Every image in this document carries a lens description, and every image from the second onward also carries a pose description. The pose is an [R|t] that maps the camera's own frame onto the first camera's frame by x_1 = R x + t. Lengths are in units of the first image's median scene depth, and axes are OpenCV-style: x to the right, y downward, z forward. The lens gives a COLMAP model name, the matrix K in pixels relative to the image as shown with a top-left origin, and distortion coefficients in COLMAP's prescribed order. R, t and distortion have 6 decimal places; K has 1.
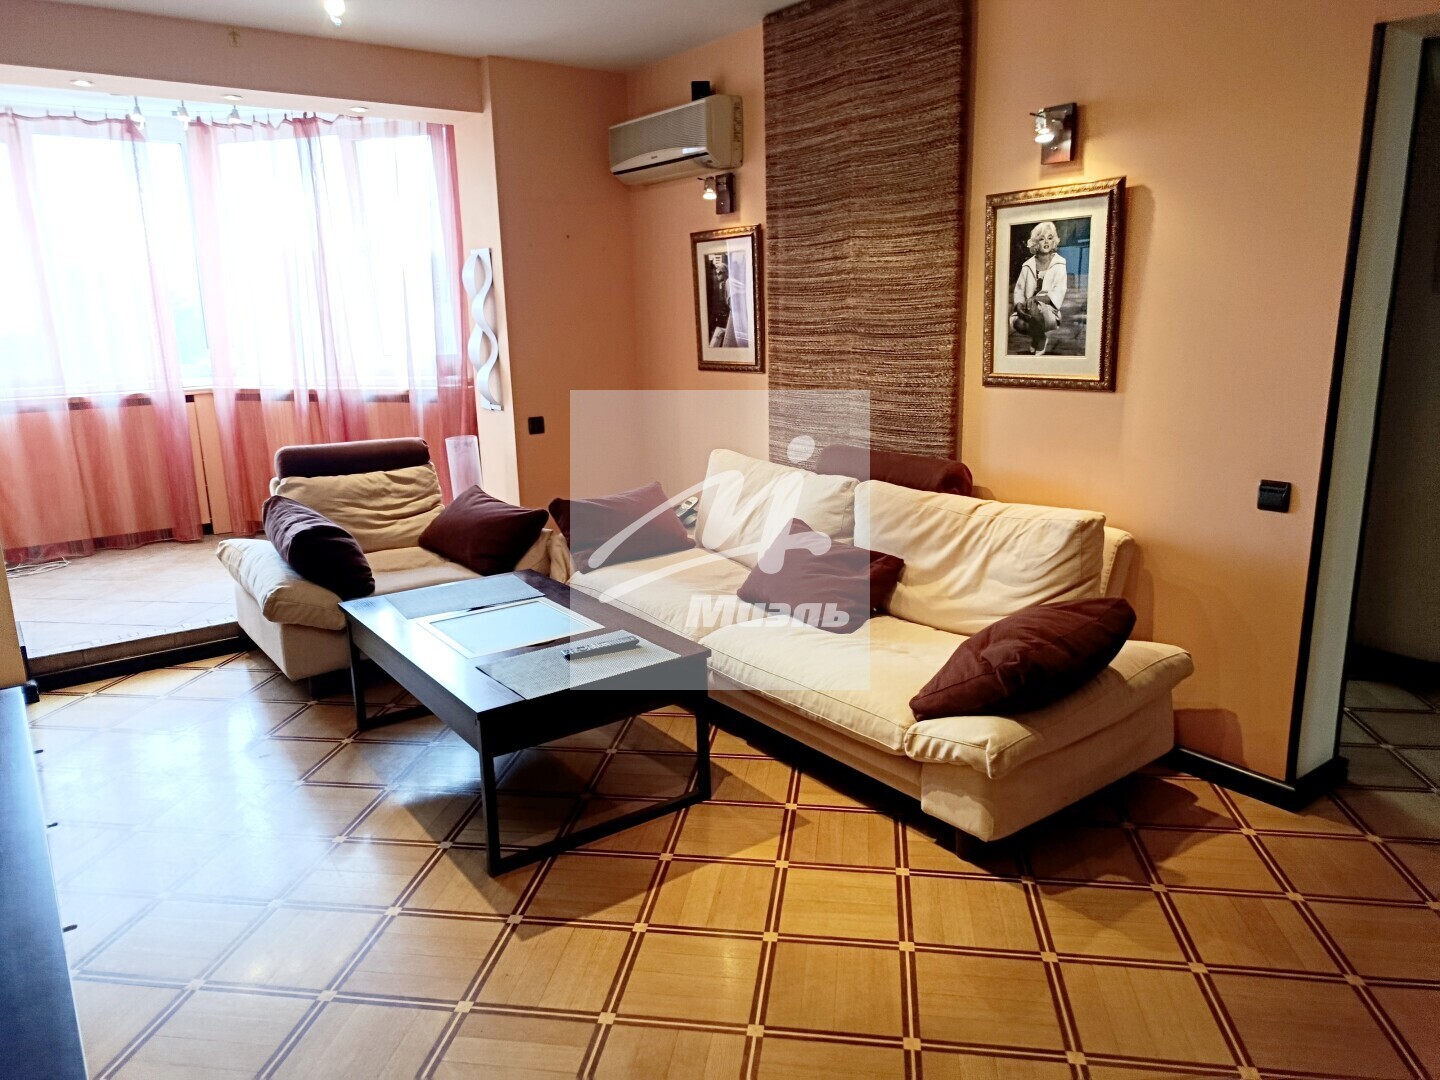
lens RADIAL K [[1002.7, 0, 717.3], [0, 1002.7, 536.5], [0, 0, 1]] dist [0.085246, -0.101743]
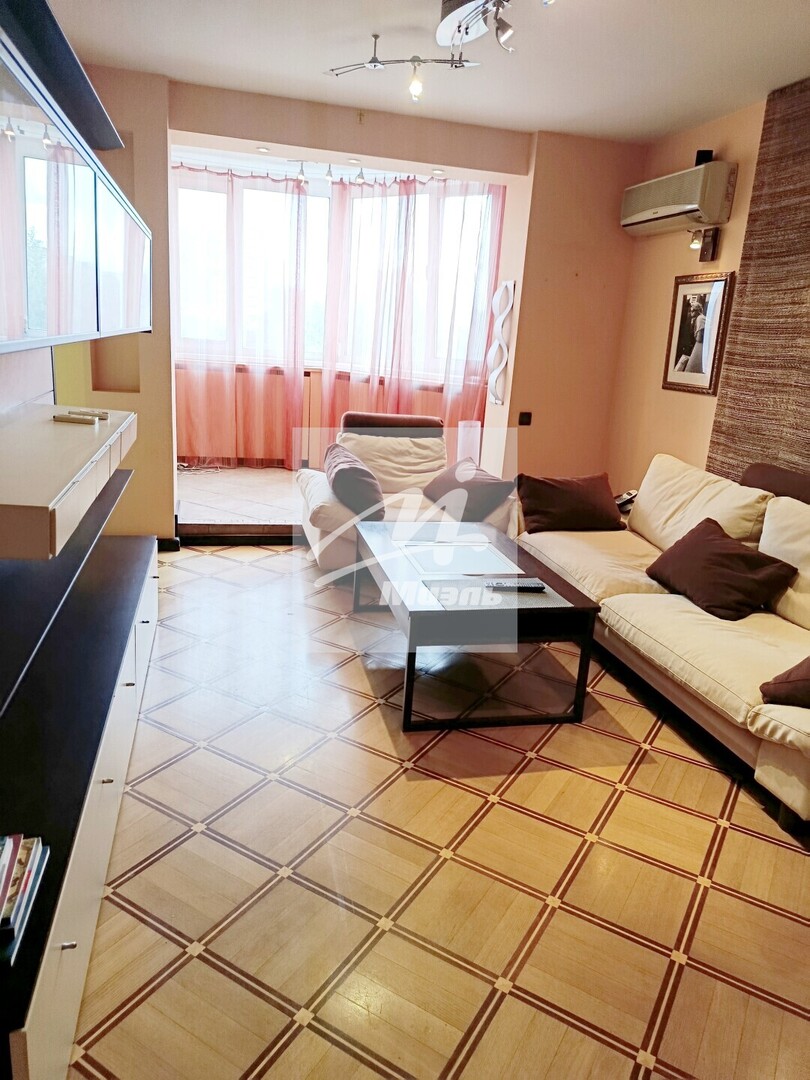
lens RADIAL K [[752.0, 0, 409.9], [0, 752.0, 539.2], [0, 0, 1]] dist [0.085246, -0.101743]
pose [[0.921630, 0.180438, -0.343569, 0.065725], [-0.168285, 0.983584, 0.065138, 0.007081], [0.349682, -0.002215, 0.936866, 0.029655]]
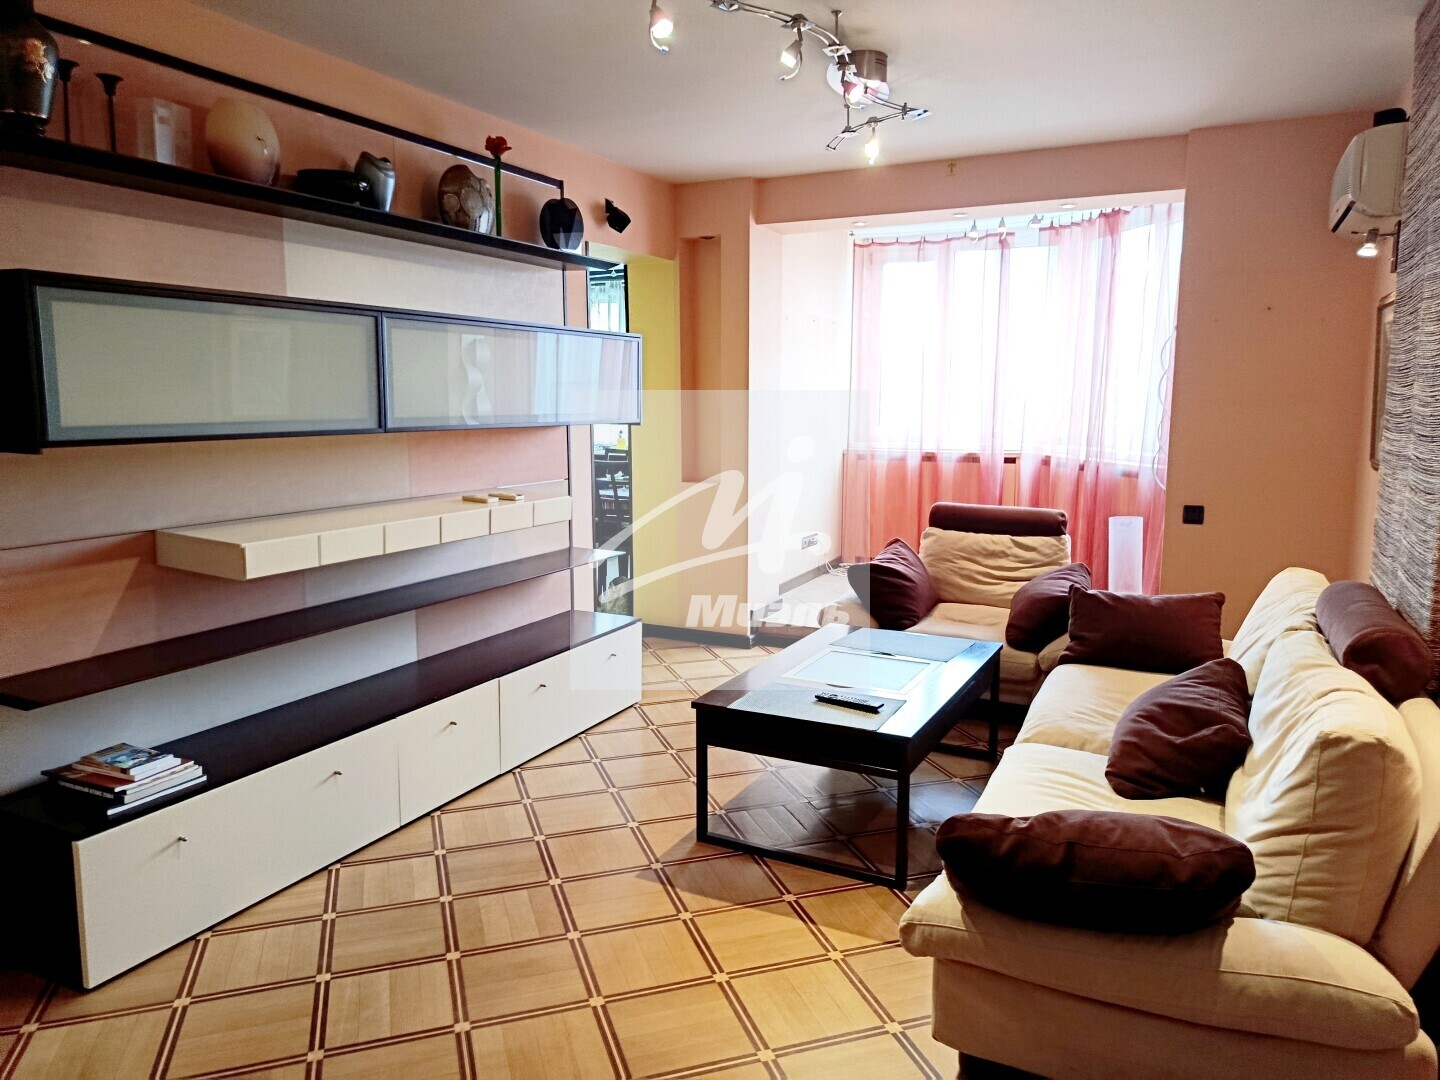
lens RADIAL K [[1002.7, 0, 717.3], [0, 1002.7, 536.5], [0, 0, 1]] dist [0.085246, -0.101743]
pose [[0.452061, 0.148560, -0.879529, 0.588057], [-0.207577, 0.976483, 0.058246, -0.075594], [0.867498, 0.156239, 0.472267, 0.269899]]
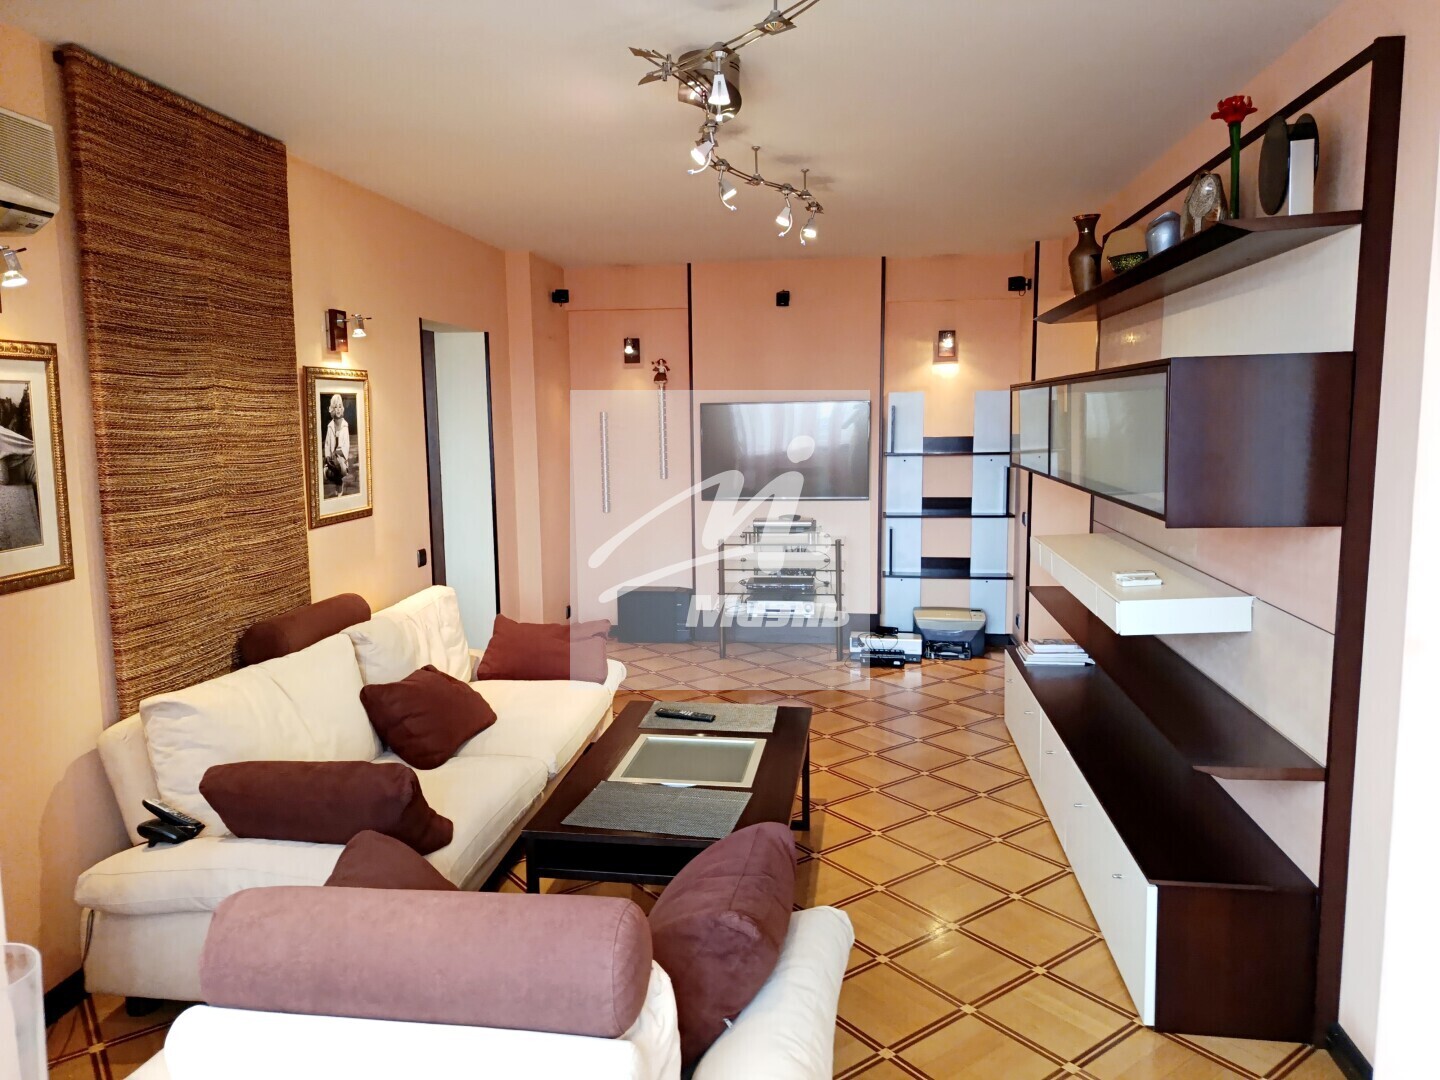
lens RADIAL K [[1002.7, 0, 717.3], [0, 1002.7, 536.5], [0, 0, 1]] dist [0.085246, -0.101743]
pose [[-0.714060, -0.057961, 0.697681, -0.807715], [0.178033, 0.948771, 0.261034, -0.340340], [-0.677069, 0.310604, -0.667160, 1.389486]]
